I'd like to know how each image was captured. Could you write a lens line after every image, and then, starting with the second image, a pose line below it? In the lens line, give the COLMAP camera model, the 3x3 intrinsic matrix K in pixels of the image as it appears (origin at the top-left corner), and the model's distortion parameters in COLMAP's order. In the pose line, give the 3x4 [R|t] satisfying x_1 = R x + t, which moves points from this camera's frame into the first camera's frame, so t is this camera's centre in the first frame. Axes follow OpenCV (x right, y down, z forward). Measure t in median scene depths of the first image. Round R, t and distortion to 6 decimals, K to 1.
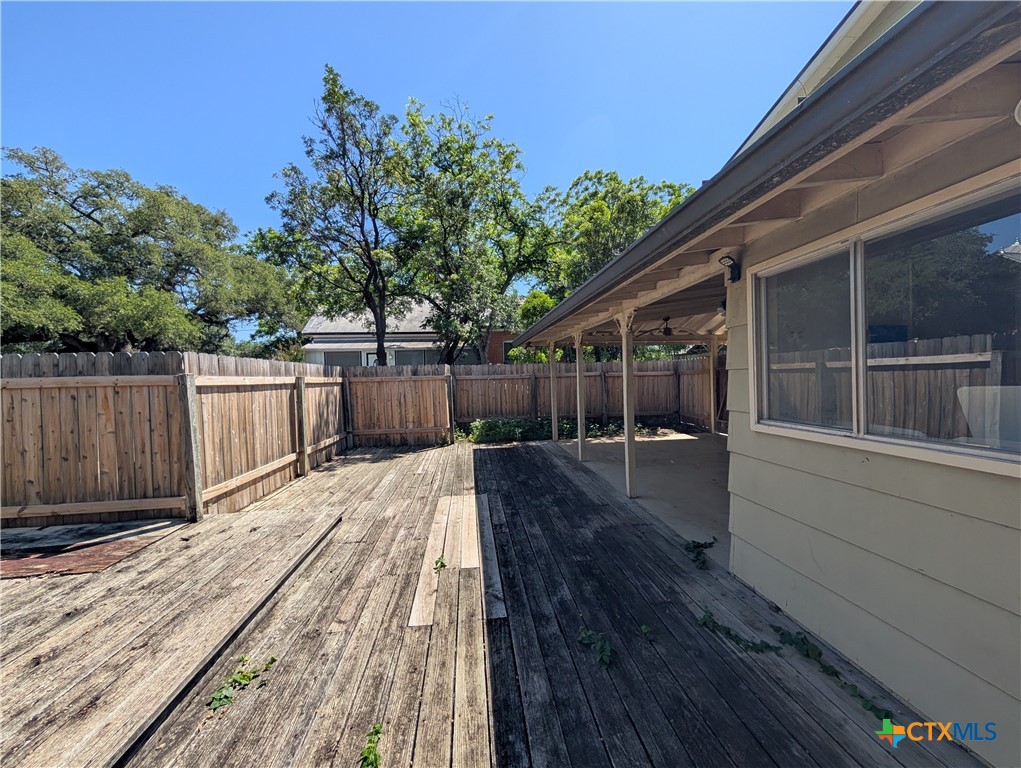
lens RADIAL K [[384.4, 0, 513.0], [0, 384.4, 386.8], [0, 0, 1]] dist [0.000901, 0.000276]
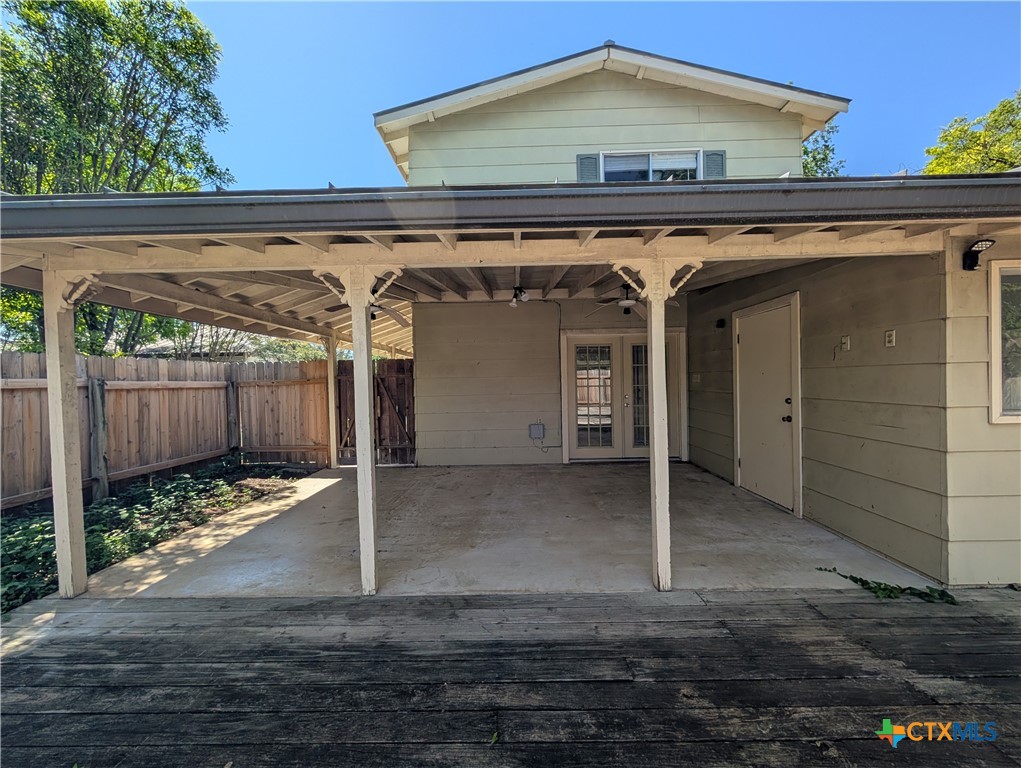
lens RADIAL K [[386.9, 0, 507.9], [0, 386.9, 385.7], [0, 0, 1]] dist [-0.001604, -0.000088]
pose [[0.131975, 0.011612, 0.991185, -0.282950], [0.041838, 0.998975, -0.017274, -0.010906], [-0.990370, 0.043749, 0.131354, 1.113972]]
